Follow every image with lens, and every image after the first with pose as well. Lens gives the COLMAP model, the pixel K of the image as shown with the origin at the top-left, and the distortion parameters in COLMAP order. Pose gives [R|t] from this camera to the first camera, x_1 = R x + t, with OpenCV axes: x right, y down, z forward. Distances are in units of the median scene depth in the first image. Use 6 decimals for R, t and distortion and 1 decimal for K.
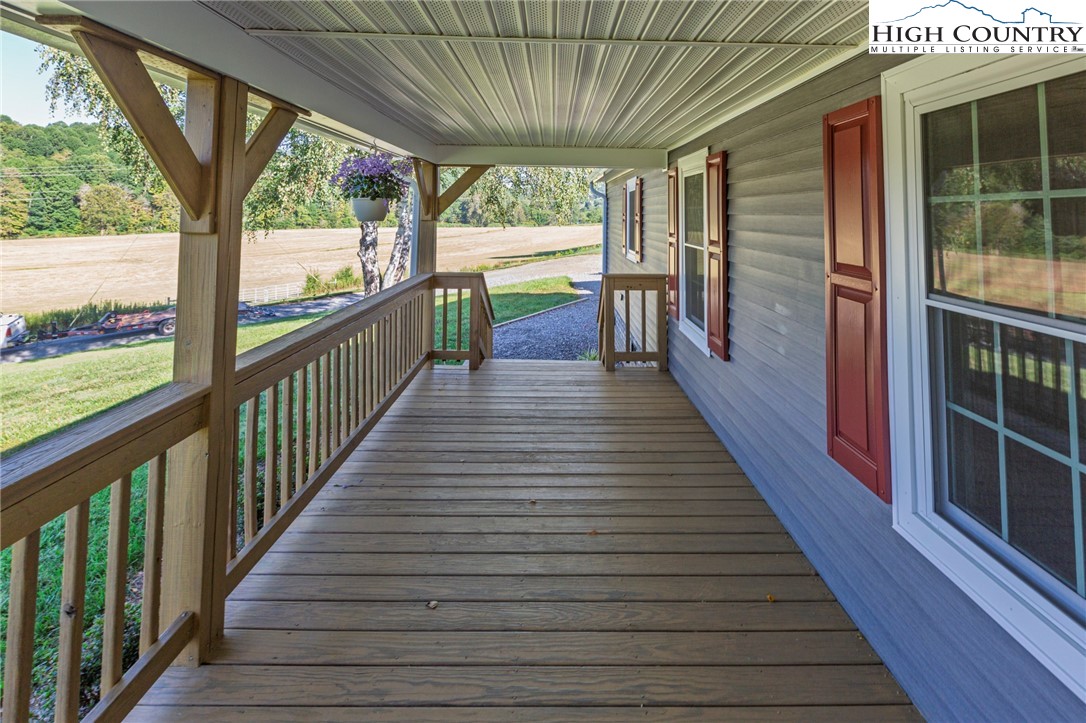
lens RADIAL K [[495.8, 0, 537.3], [0, 495.8, 355.4], [0, 0, 1]] dist [-0.001245, -0.000140]
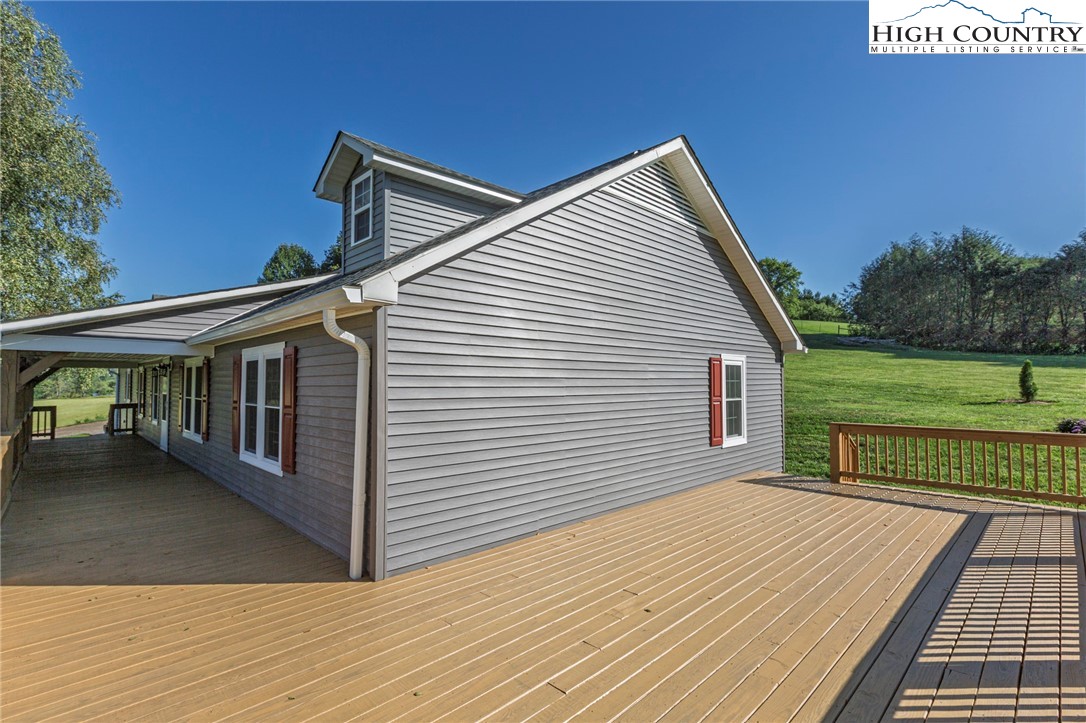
lens RADIAL K [[495.8, 0, 537.3], [0, 495.8, 355.4], [0, 0, 1]] dist [-0.001245, -0.000140]
pose [[0.836685, 0.024086, 0.547155, 0.517182], [0.159294, 0.945141, -0.285190, 0.662563], [-0.524008, 0.325773, 0.786948, -2.263810]]
